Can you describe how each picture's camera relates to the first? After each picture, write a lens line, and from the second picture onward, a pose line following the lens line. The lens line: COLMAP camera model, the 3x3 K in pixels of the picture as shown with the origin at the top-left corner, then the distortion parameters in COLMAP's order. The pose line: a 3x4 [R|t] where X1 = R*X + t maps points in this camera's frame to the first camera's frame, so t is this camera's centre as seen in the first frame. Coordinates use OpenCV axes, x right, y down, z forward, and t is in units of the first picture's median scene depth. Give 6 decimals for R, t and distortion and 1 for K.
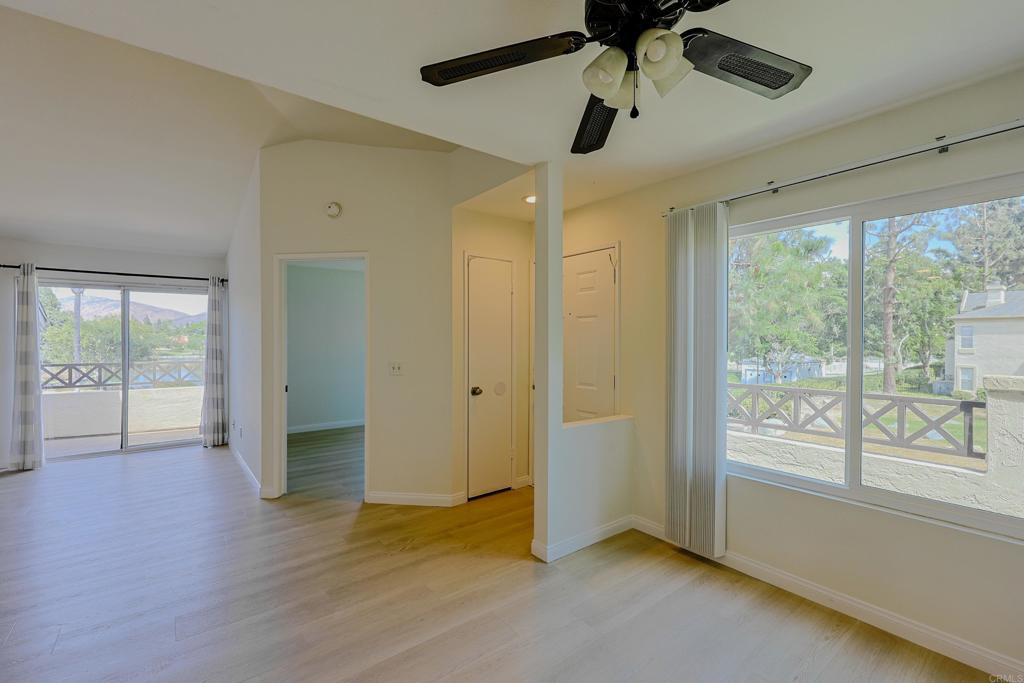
lens RADIAL K [[442.7, 0, 512.5], [0, 442.7, 355.6], [0, 0, 1]] dist [0.001025, 0.000340]
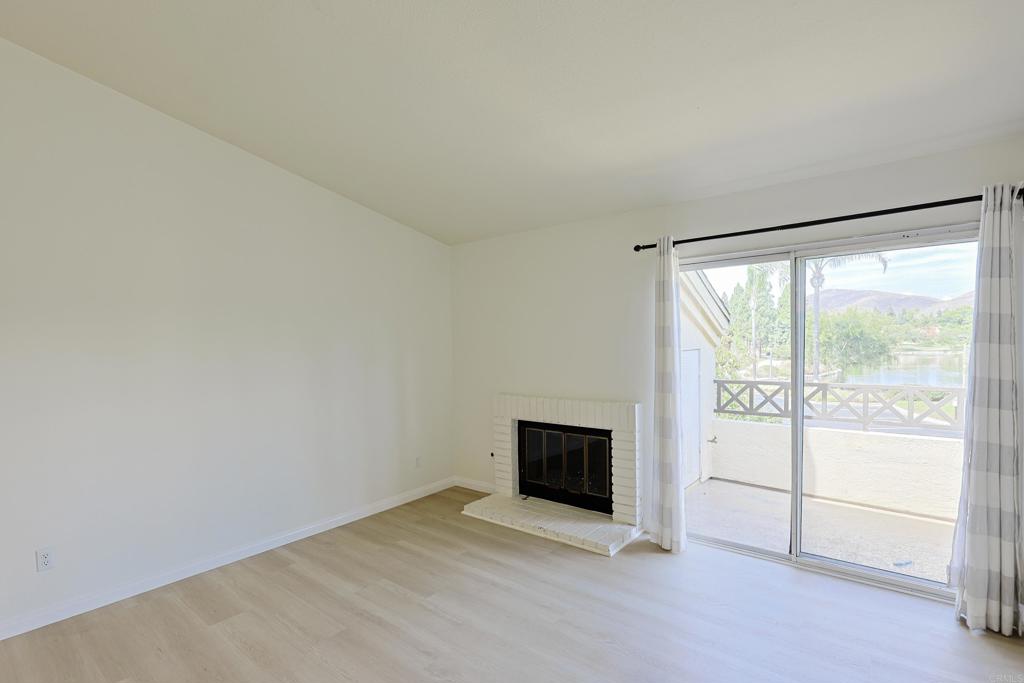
lens RADIAL K [[491.0, 0, 512.0], [0, 491.0, 341.5], [0, 0, 1]] dist [-0.001302, -0.001022]
pose [[0.218641, 0.001506, -0.975804, -0.341648], [-0.015563, 0.999877, -0.001944, -0.039300], [0.975681, 0.015611, 0.218637, 0.487597]]
